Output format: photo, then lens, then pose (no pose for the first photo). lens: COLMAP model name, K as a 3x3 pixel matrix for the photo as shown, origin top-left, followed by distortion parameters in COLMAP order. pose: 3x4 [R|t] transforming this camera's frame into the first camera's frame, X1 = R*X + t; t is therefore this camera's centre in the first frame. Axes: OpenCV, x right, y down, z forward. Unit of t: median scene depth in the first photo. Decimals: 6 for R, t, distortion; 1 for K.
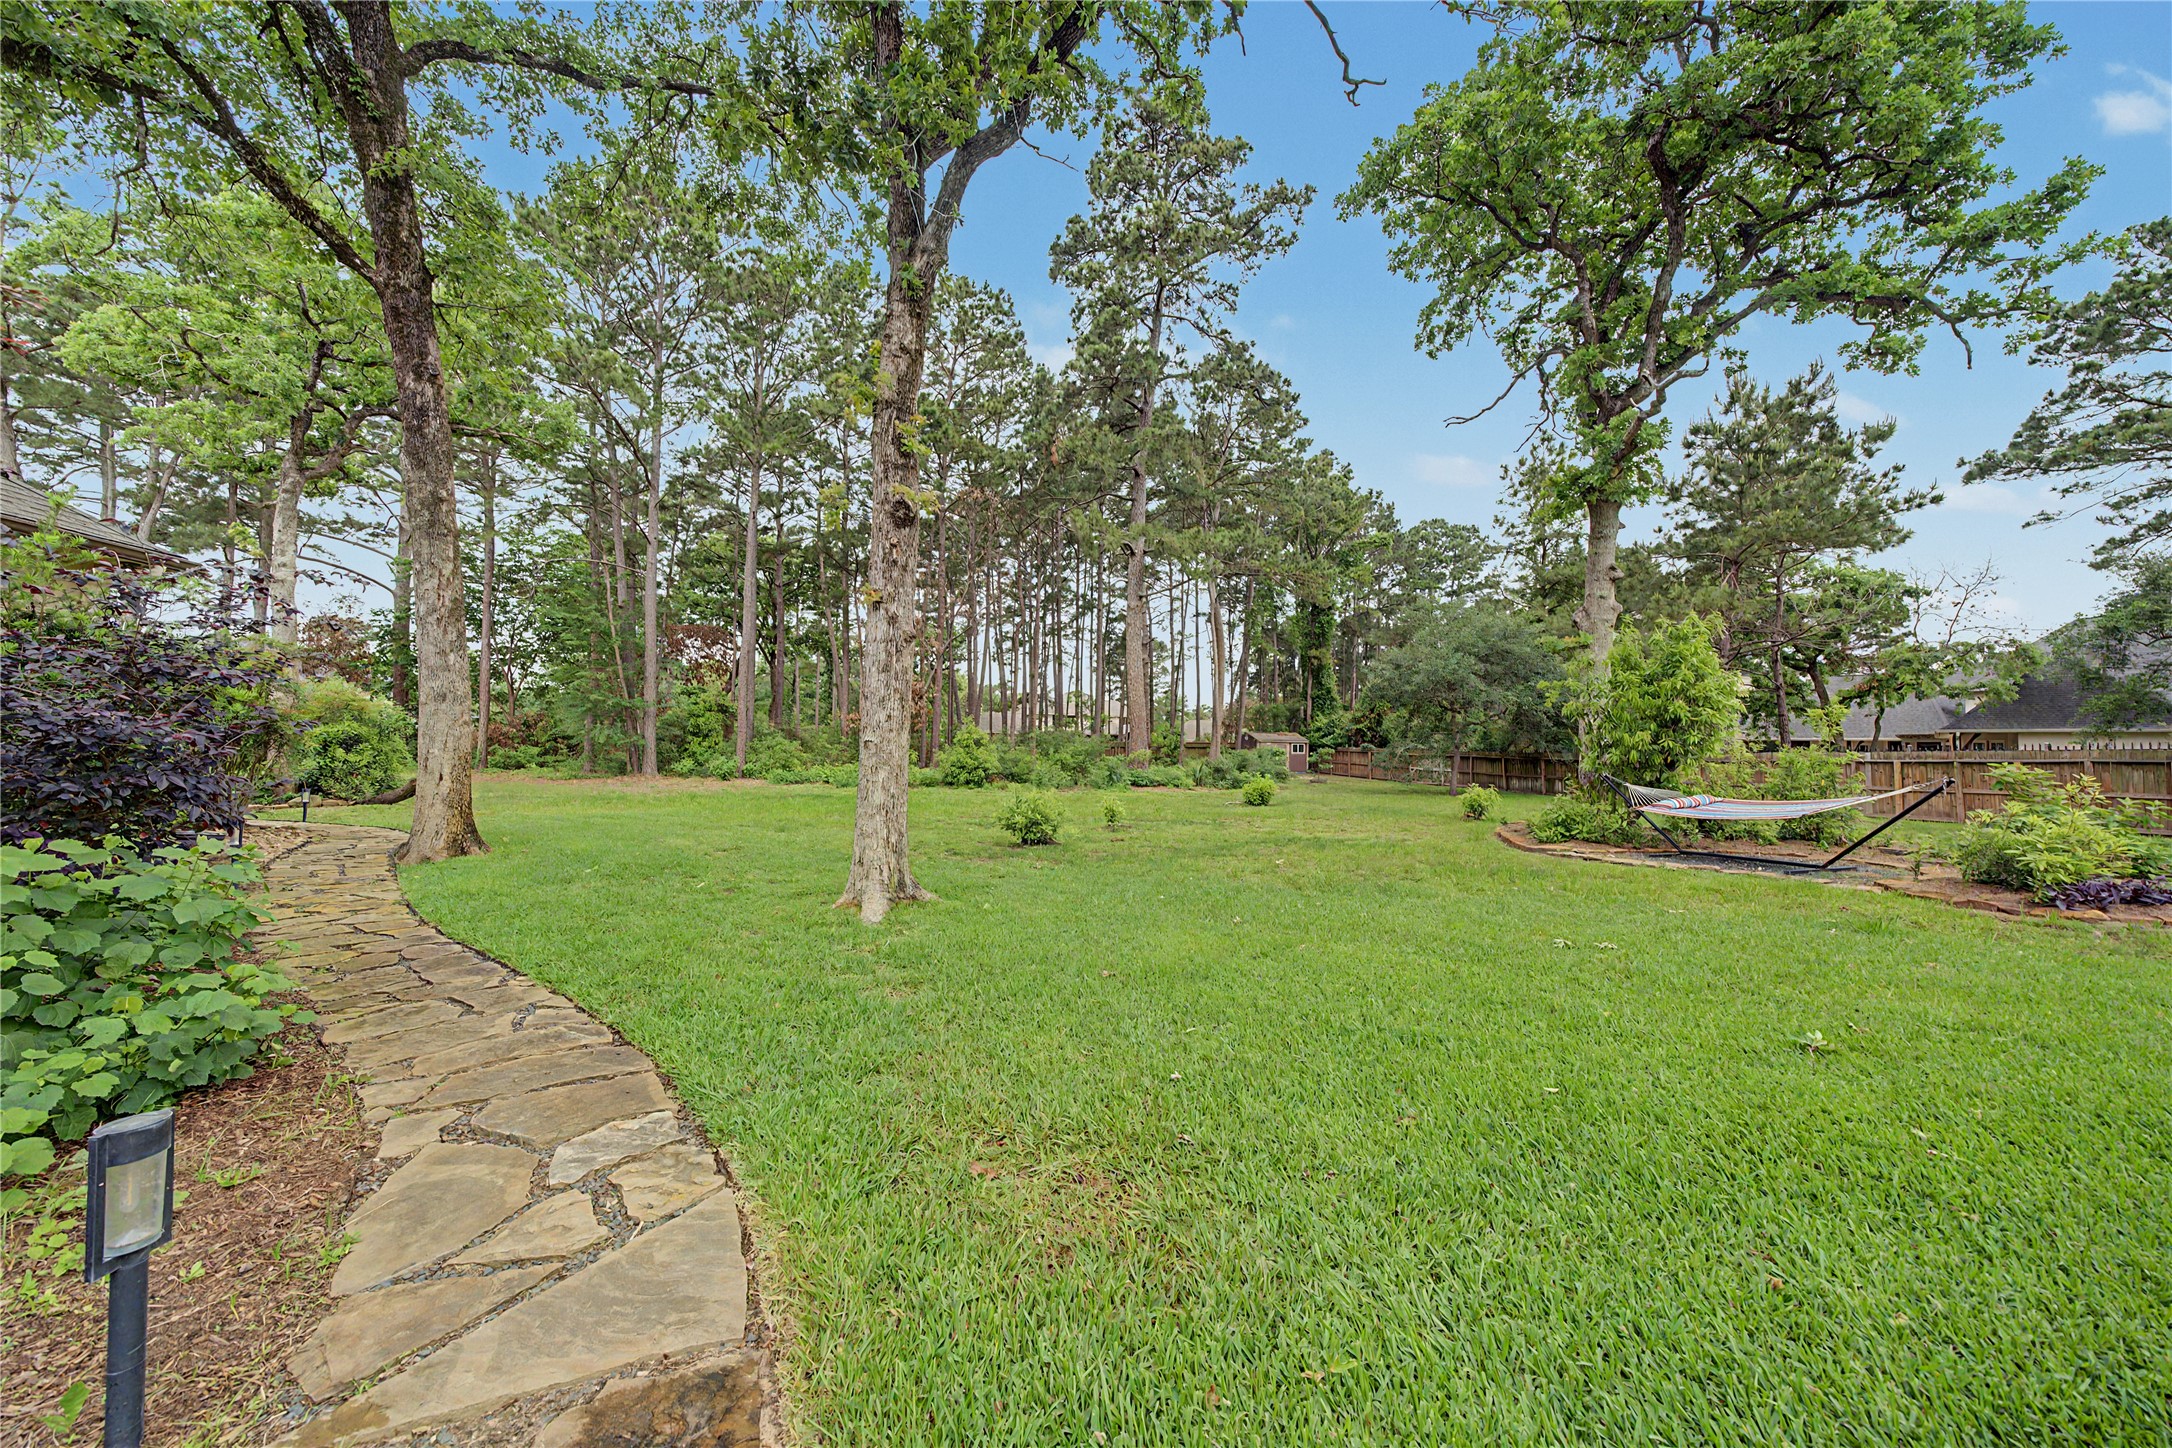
lens RADIAL K [[746.5, 0, 1092.3], [0, 746.5, 729.2], [0, 0, 1]] dist [-0.003322, -0.000200]
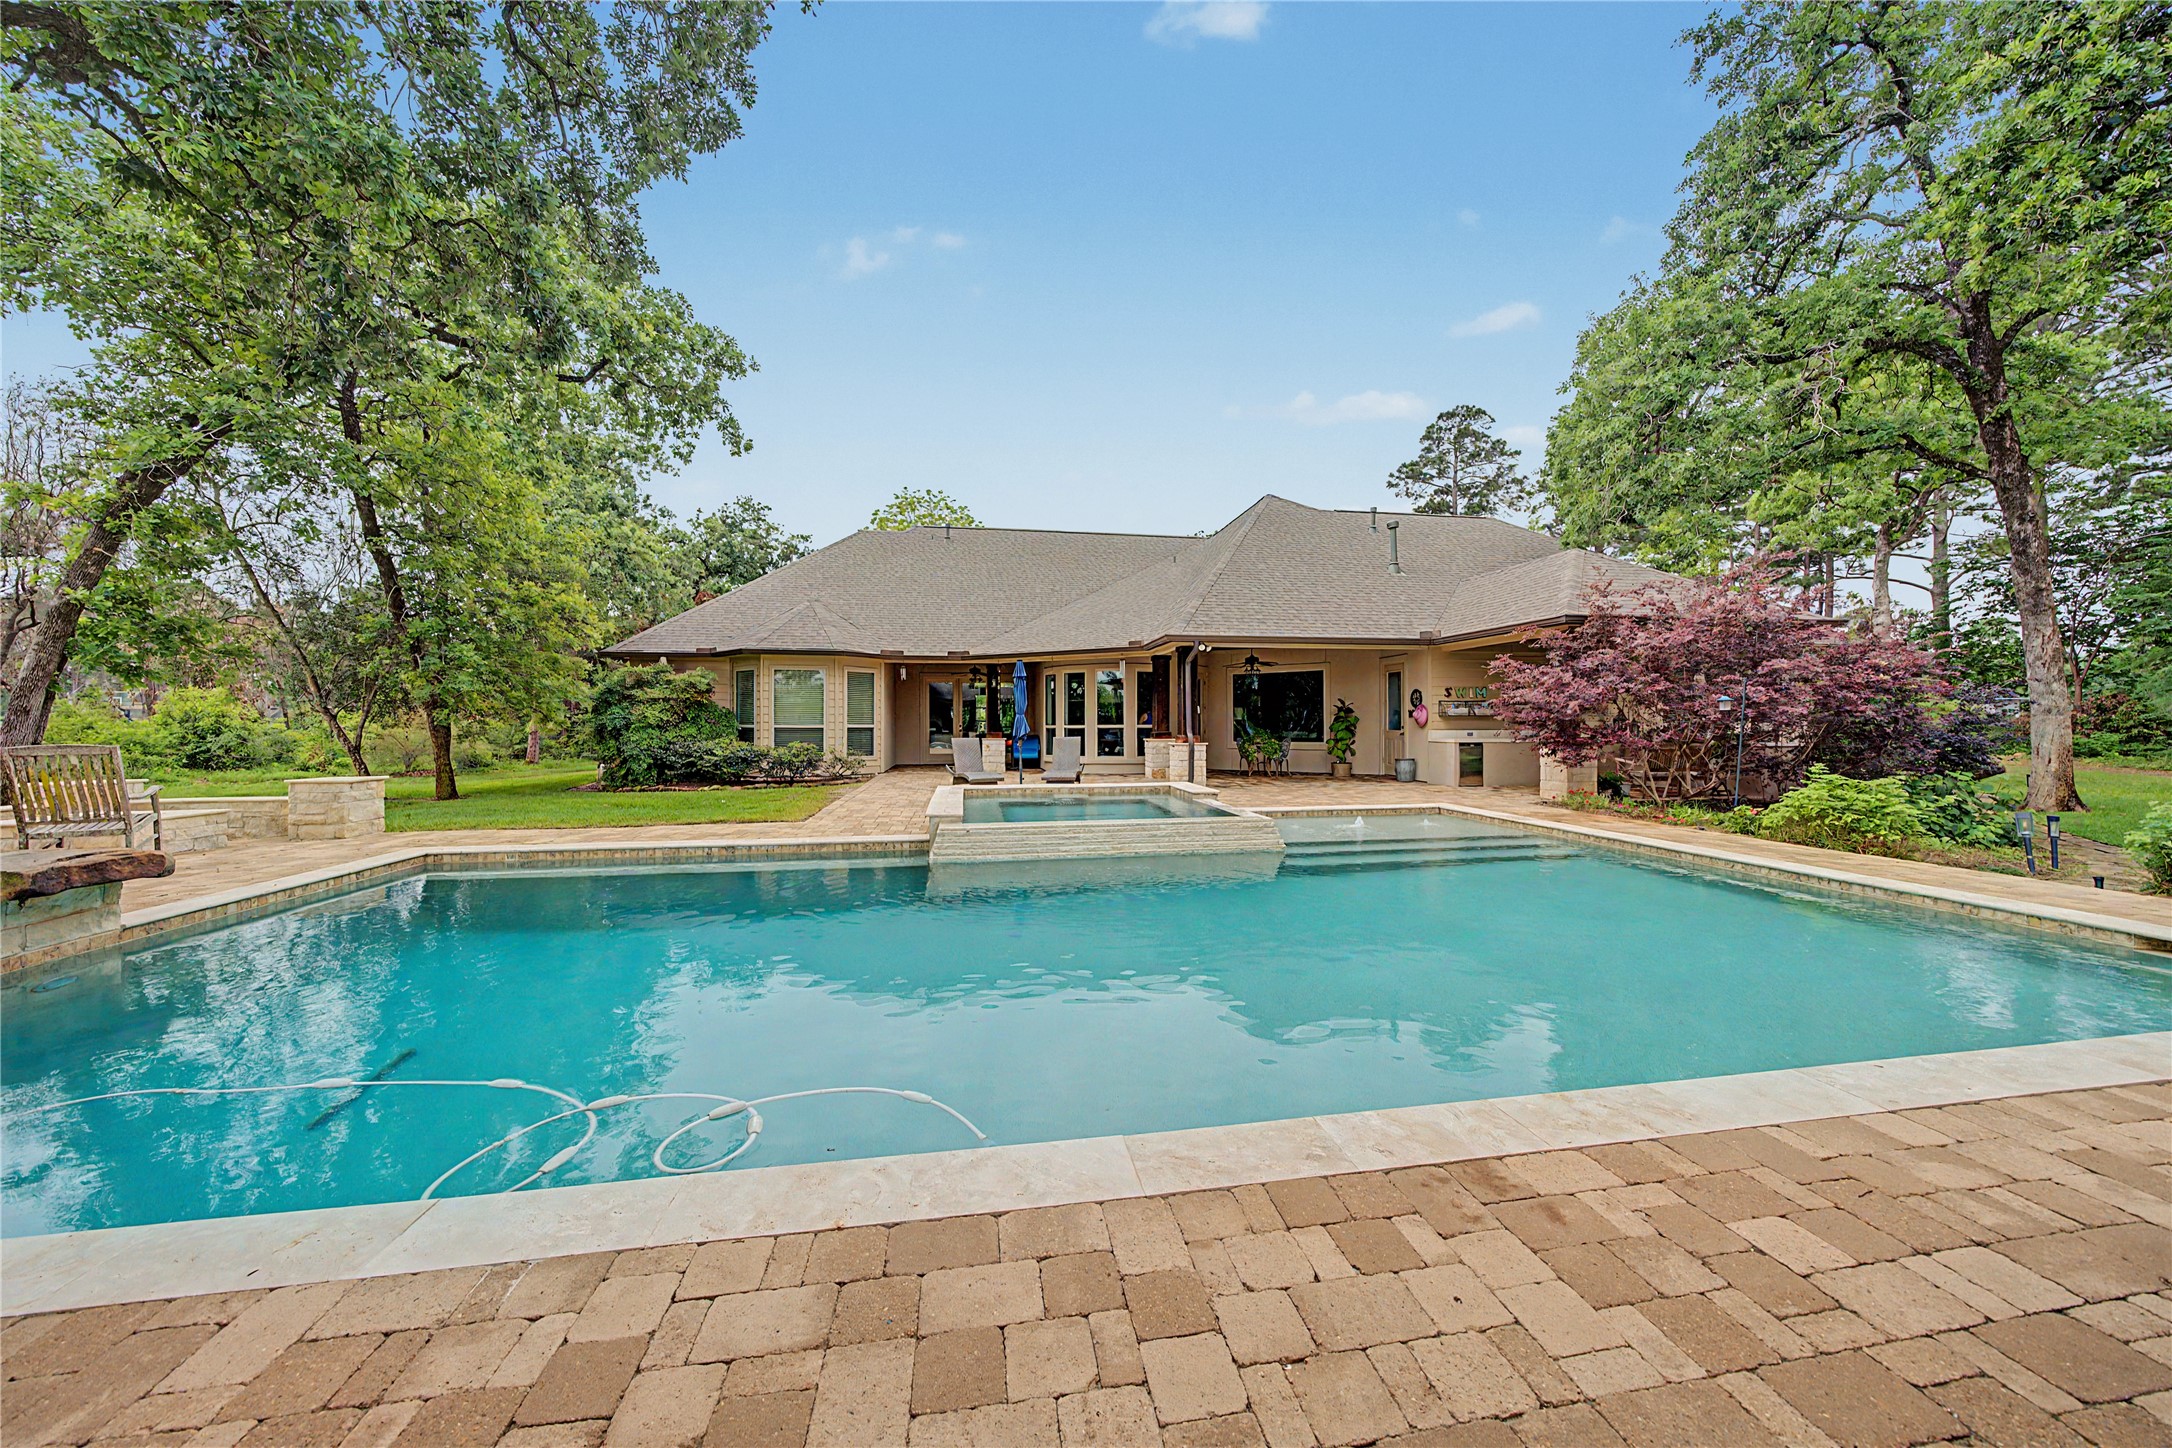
lens RADIAL K [[750.5, 0, 1090.5], [0, 750.5, 722.4], [0, 0, 1]] dist [-0.006849, 0.000063]
pose [[-0.012184, -0.015671, -0.999803, 0.235301], [0.029491, 0.999437, -0.016025, -0.017065], [0.999491, -0.029681, -0.011715, -0.327480]]
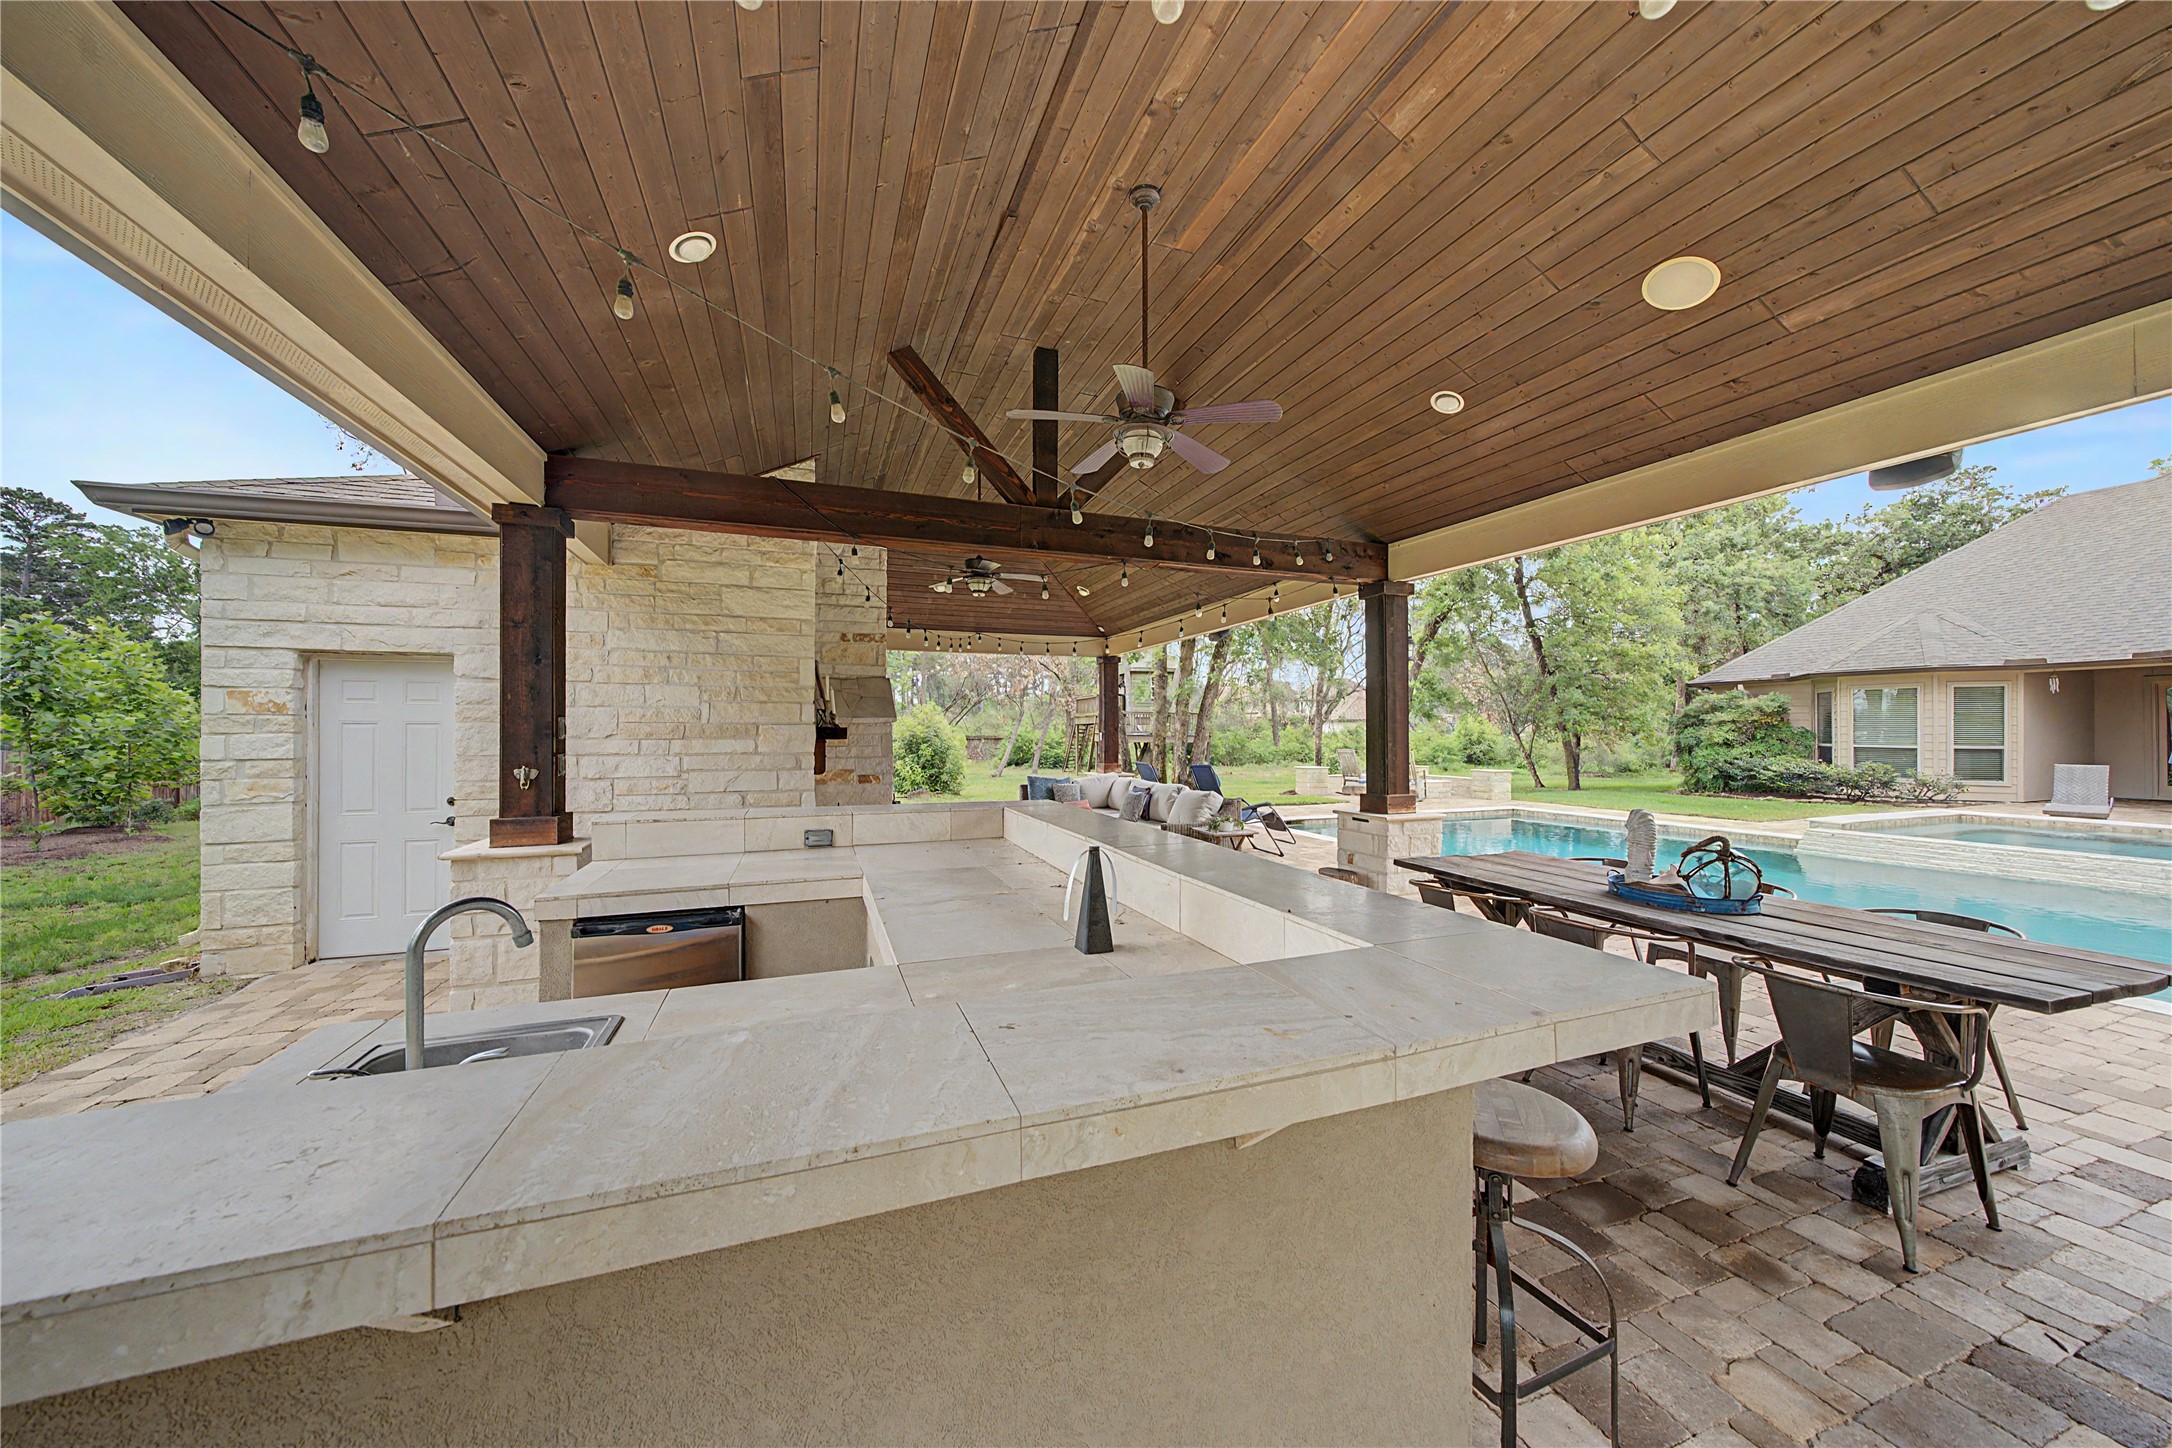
lens RADIAL K [[746.5, 0, 1092.3], [0, 746.5, 729.2], [0, 0, 1]] dist [-0.003322, -0.000200]
pose [[-0.982794, -0.016226, -0.183993, 0.368521], [-0.009908, 0.999331, -0.035205, -0.016909], [0.184441, -0.032776, -0.982297, -0.096397]]
